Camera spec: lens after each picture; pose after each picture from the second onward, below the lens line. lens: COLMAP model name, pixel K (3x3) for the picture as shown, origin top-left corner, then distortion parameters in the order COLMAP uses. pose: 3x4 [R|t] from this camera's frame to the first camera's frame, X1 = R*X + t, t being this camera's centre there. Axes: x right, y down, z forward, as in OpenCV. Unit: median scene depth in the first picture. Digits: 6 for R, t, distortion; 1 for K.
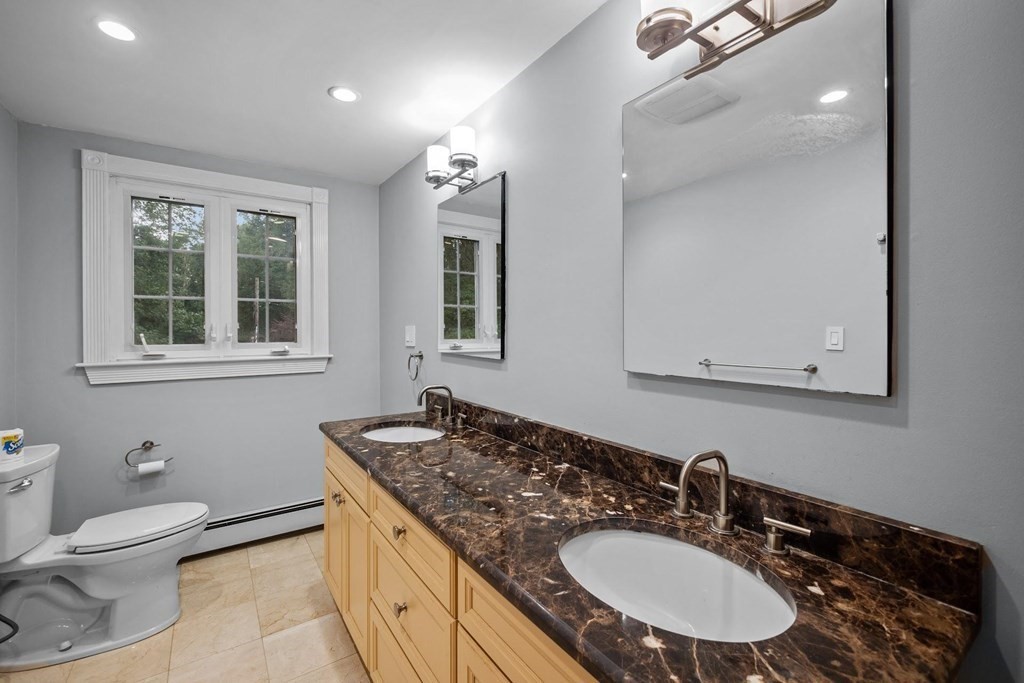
lens RADIAL K [[433.0, 0, 504.3], [0, 433.0, 339.9], [0, 0, 1]] dist [-0.003250, -0.000305]
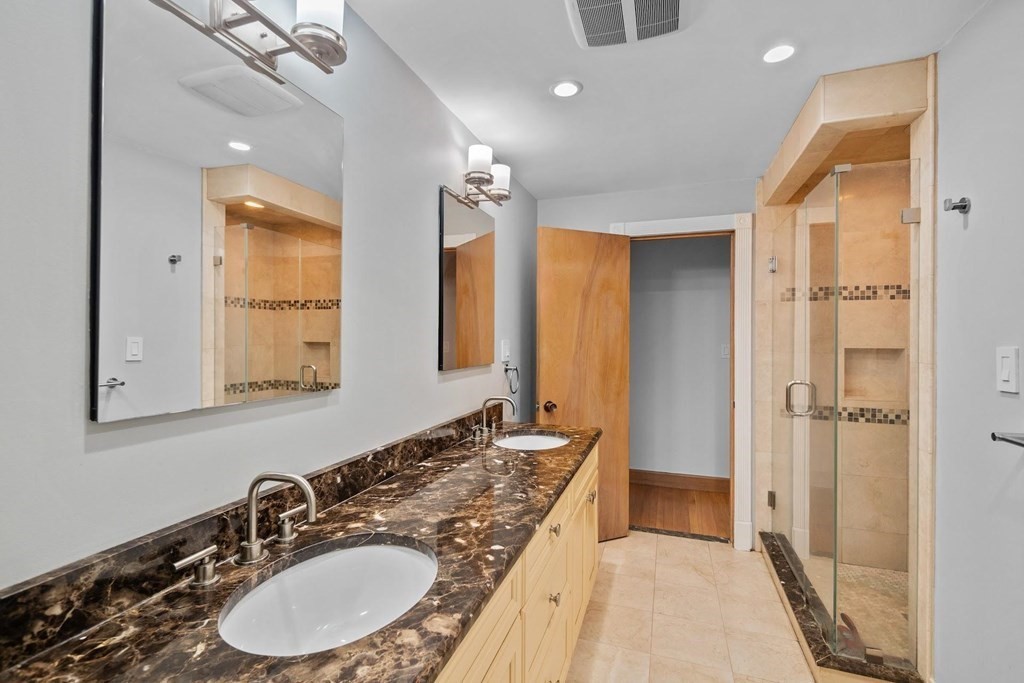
lens RADIAL K [[433.0, 0, 504.3], [0, 433.0, 339.9], [0, 0, 1]] dist [-0.003250, -0.000305]
pose [[-0.576724, -0.007613, 0.816904, -0.922473], [0.011226, 0.999788, 0.017243, -0.054656], [-0.816862, 0.019115, -0.576516, 1.495218]]
